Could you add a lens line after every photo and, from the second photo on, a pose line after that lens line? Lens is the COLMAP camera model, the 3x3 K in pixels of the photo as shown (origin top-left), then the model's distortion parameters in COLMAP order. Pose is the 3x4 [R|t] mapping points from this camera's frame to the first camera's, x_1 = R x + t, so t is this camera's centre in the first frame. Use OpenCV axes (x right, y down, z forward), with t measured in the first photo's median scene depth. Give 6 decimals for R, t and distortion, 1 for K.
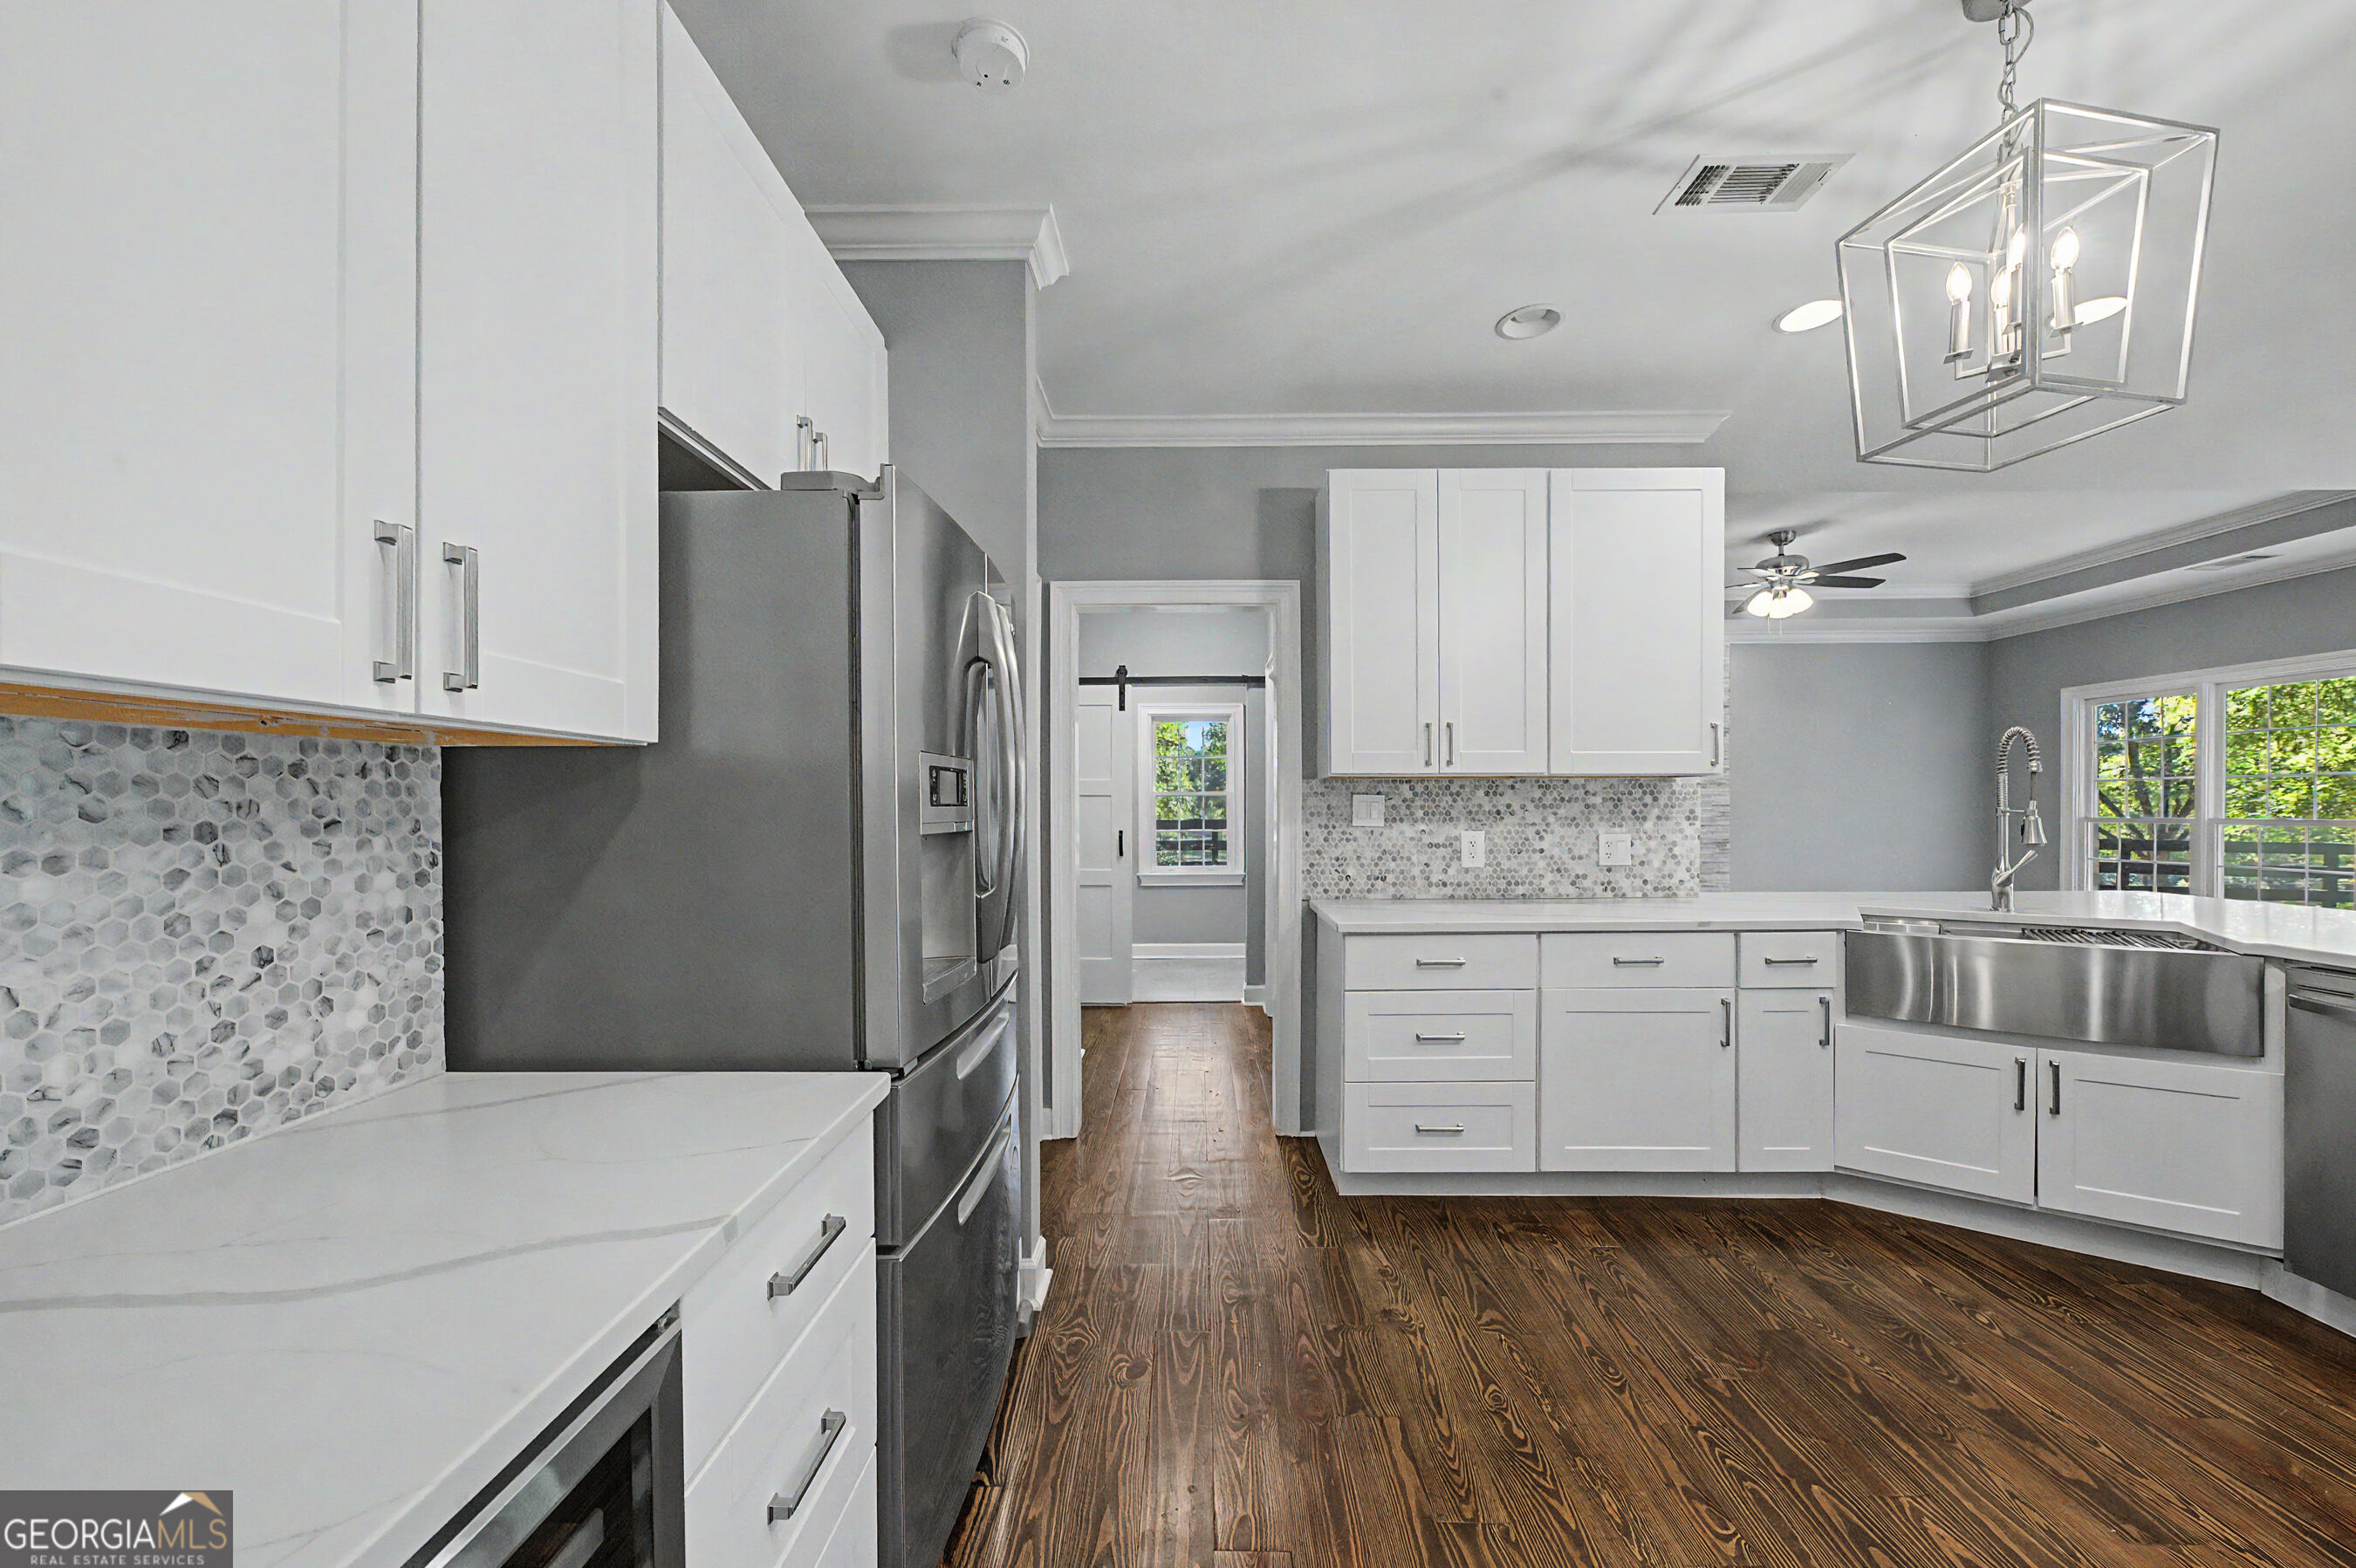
lens RADIAL K [[870.3, 0, 1175.5], [0, 870.3, 815.2], [0, 0, 1]] dist [-0.002064, -0.001259]
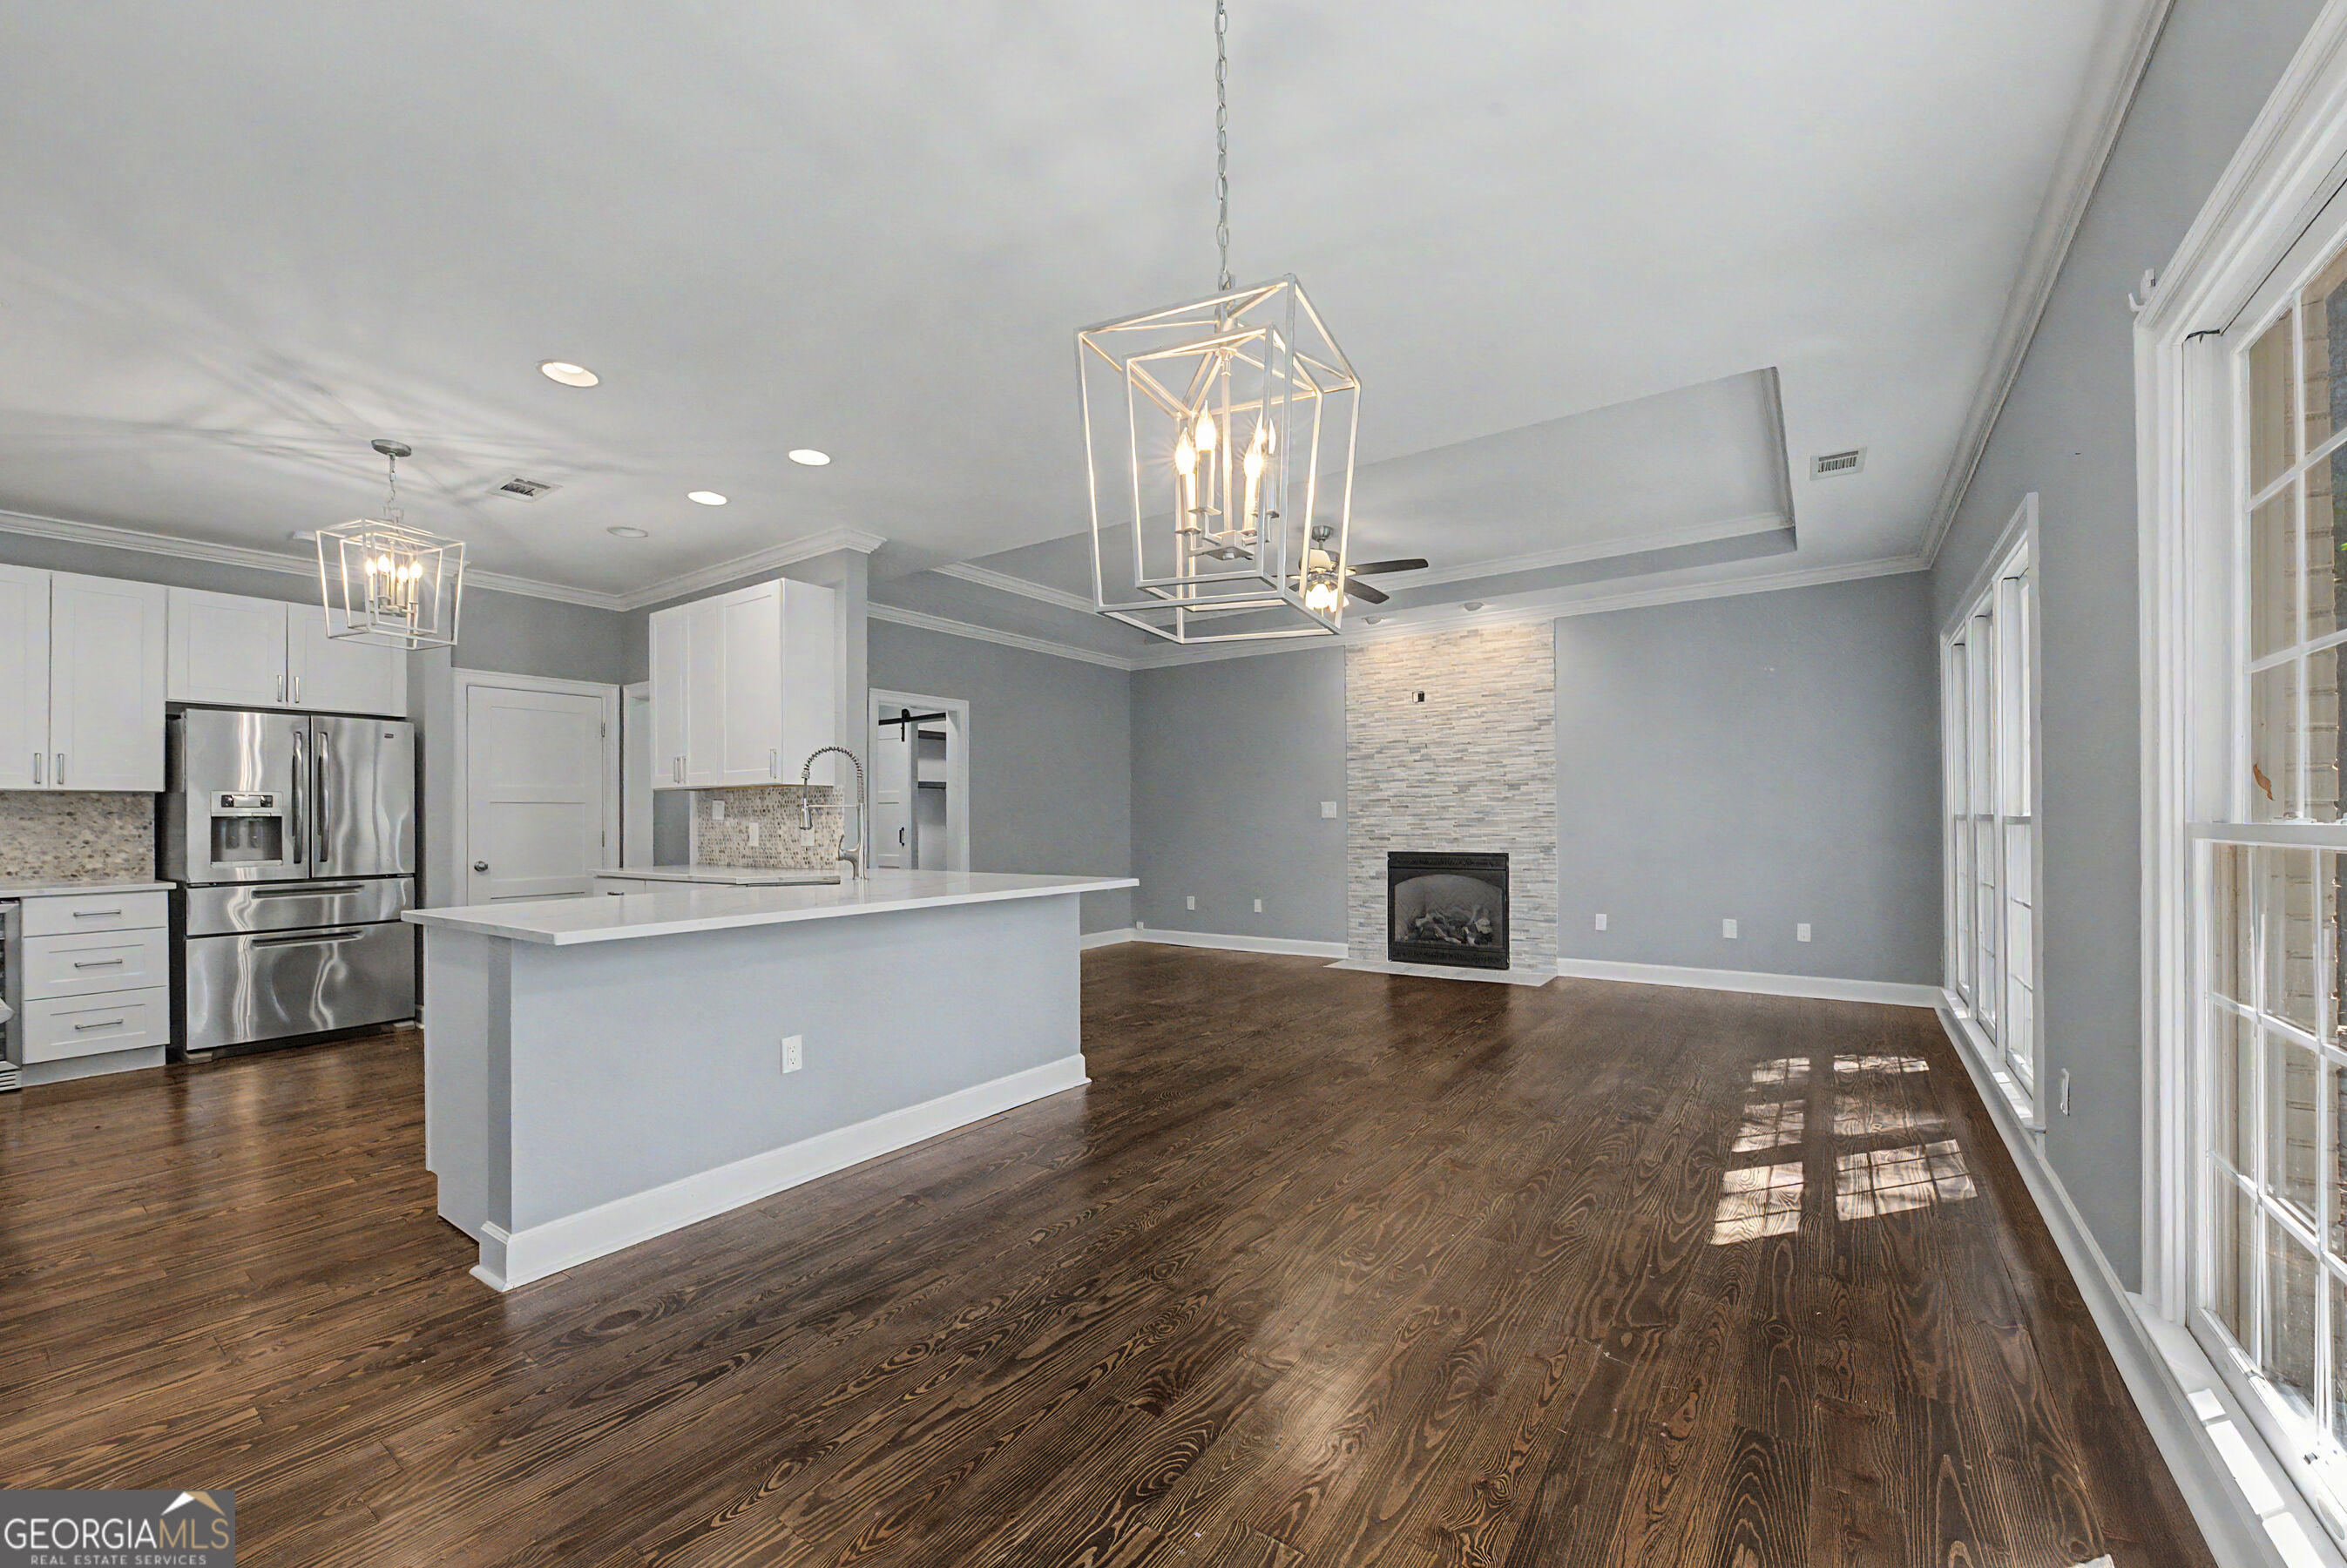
lens RADIAL K [[929.0, 0, 1200.4], [0, 929.0, 807.2], [0, 0, 1]] dist [-0.006974, -0.000470]
pose [[0.836670, -0.010128, -0.547614, 2.017974], [-0.000435, 0.999816, -0.019156, 0.023434], [0.547707, 0.016265, 0.836512, 0.063366]]
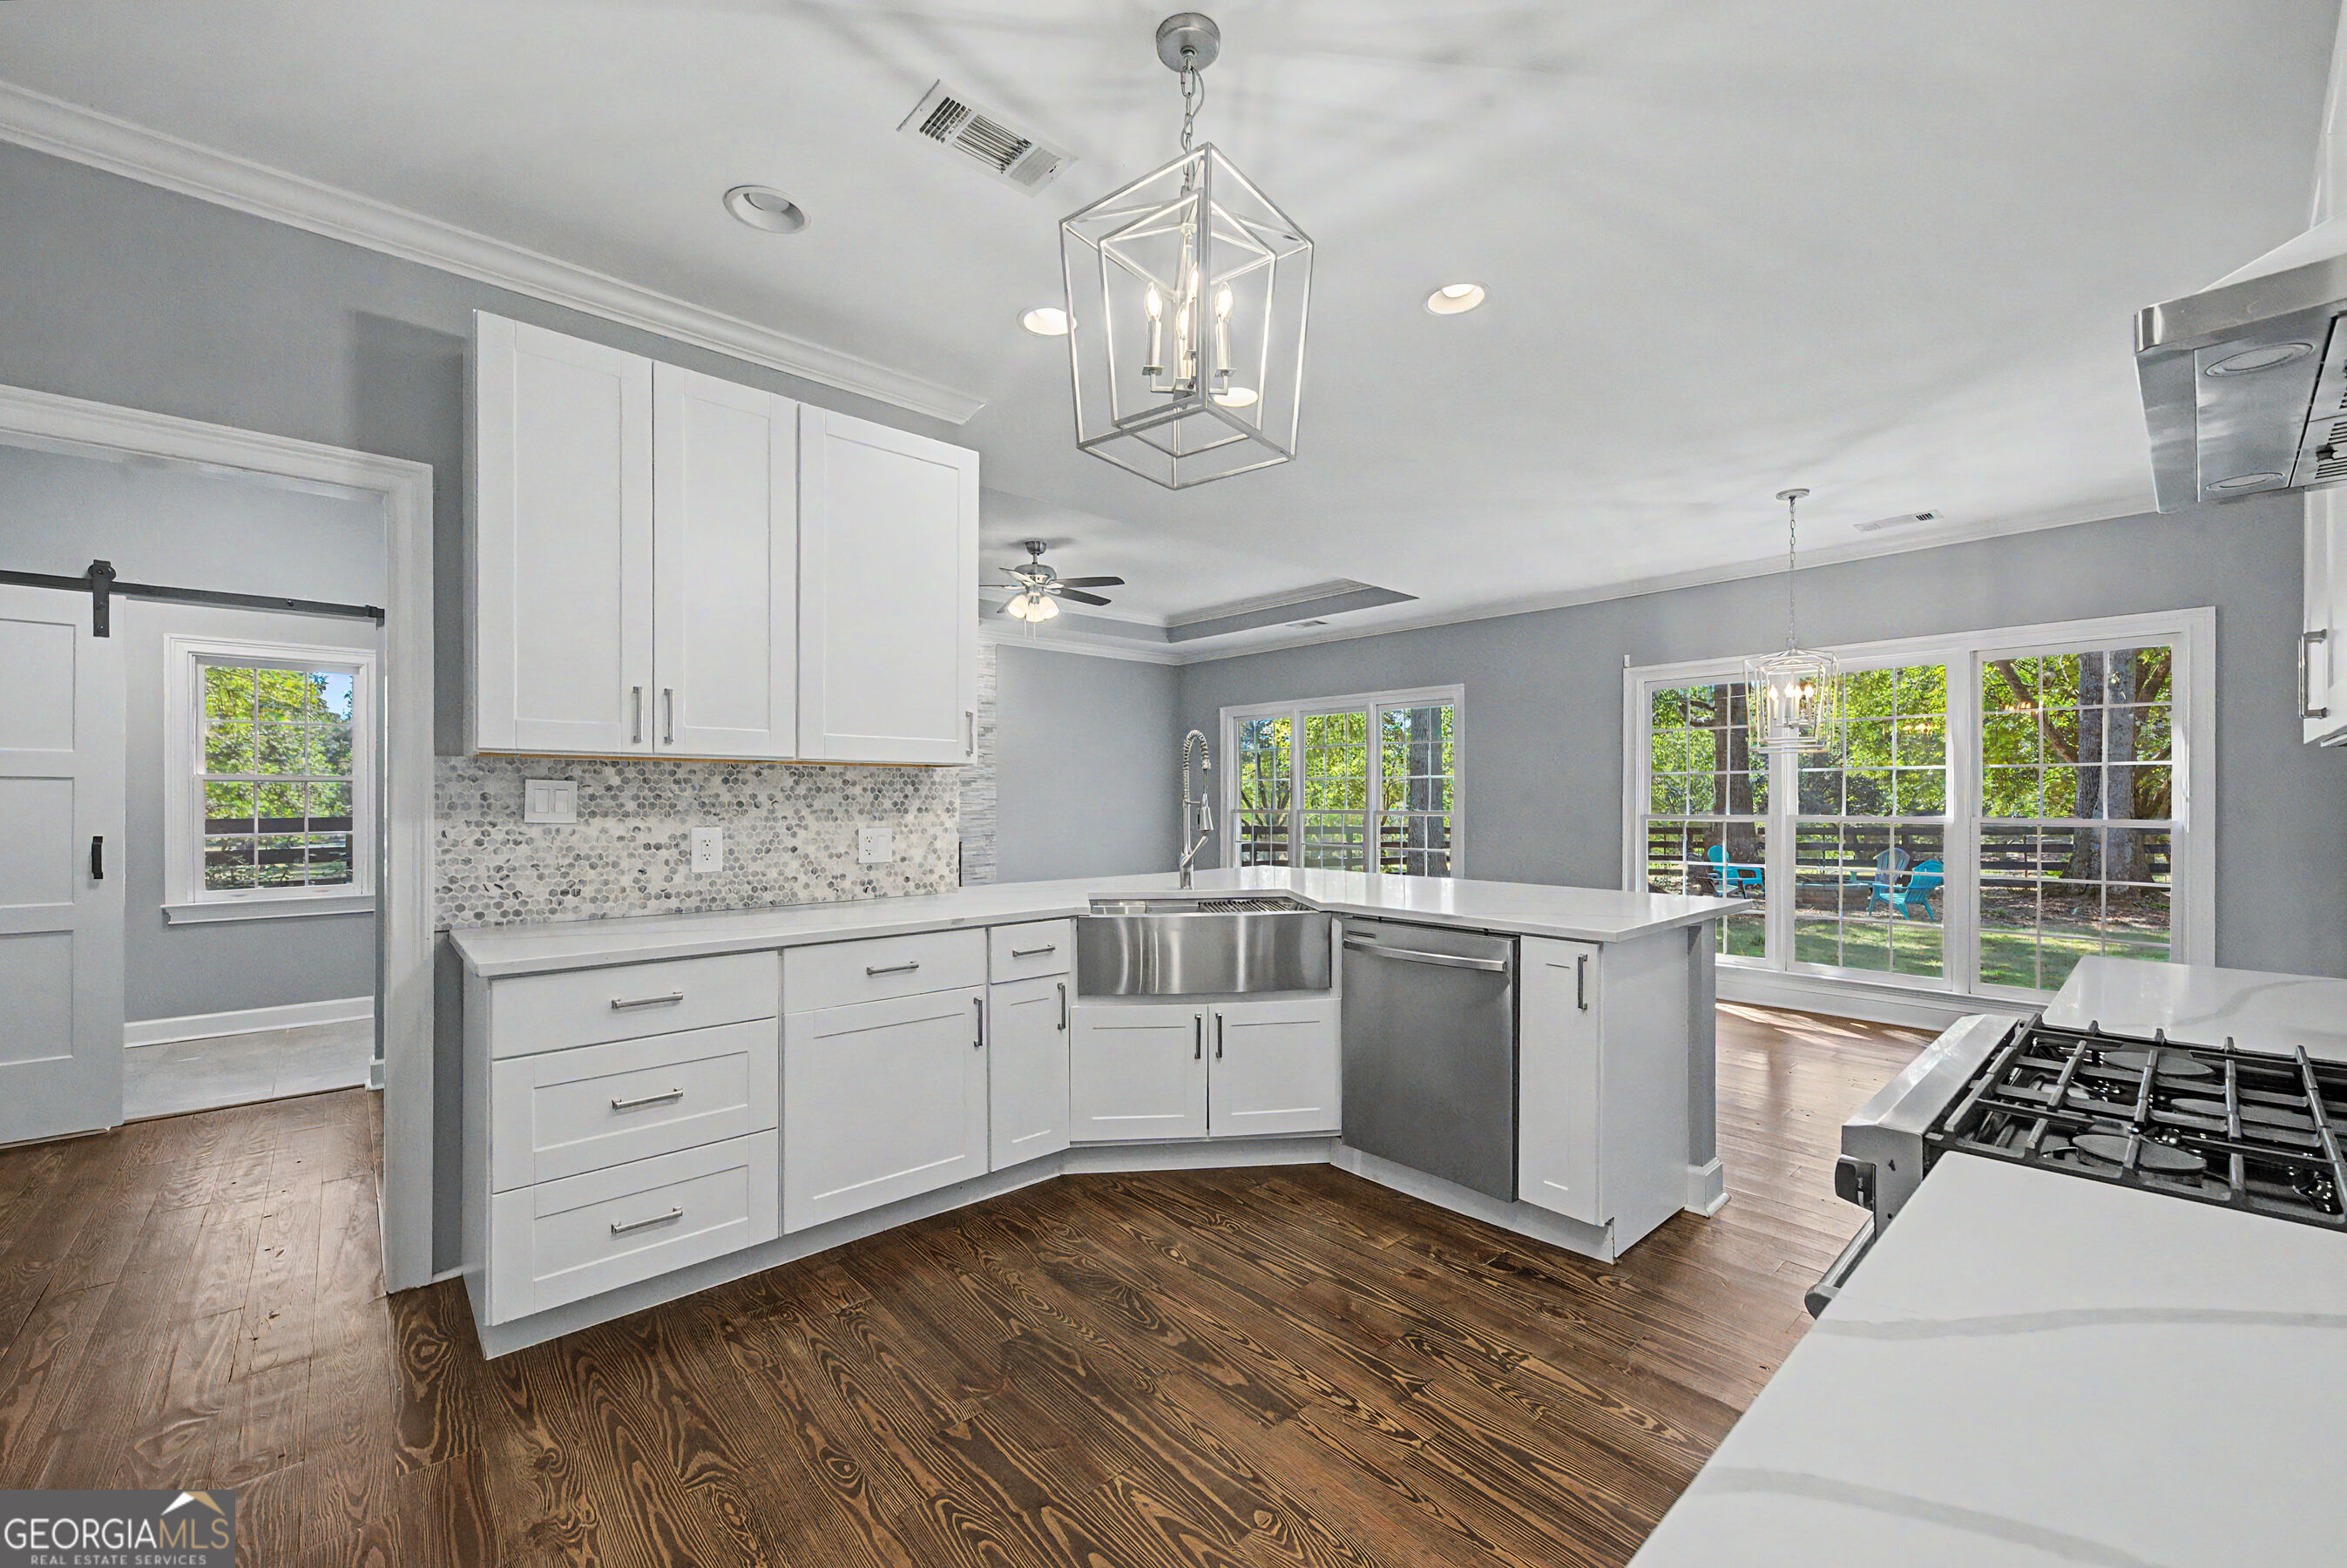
lens RADIAL K [[929.0, 0, 1189.3], [0, 929.0, 801.5], [0, 0, 1]] dist [-0.006974, -0.000470]
pose [[0.723064, 0.002764, 0.690775, 0.076837], [0.003588, 0.999963, -0.007757, 0.002756], [-0.690771, 0.008087, 0.723028, 0.077145]]
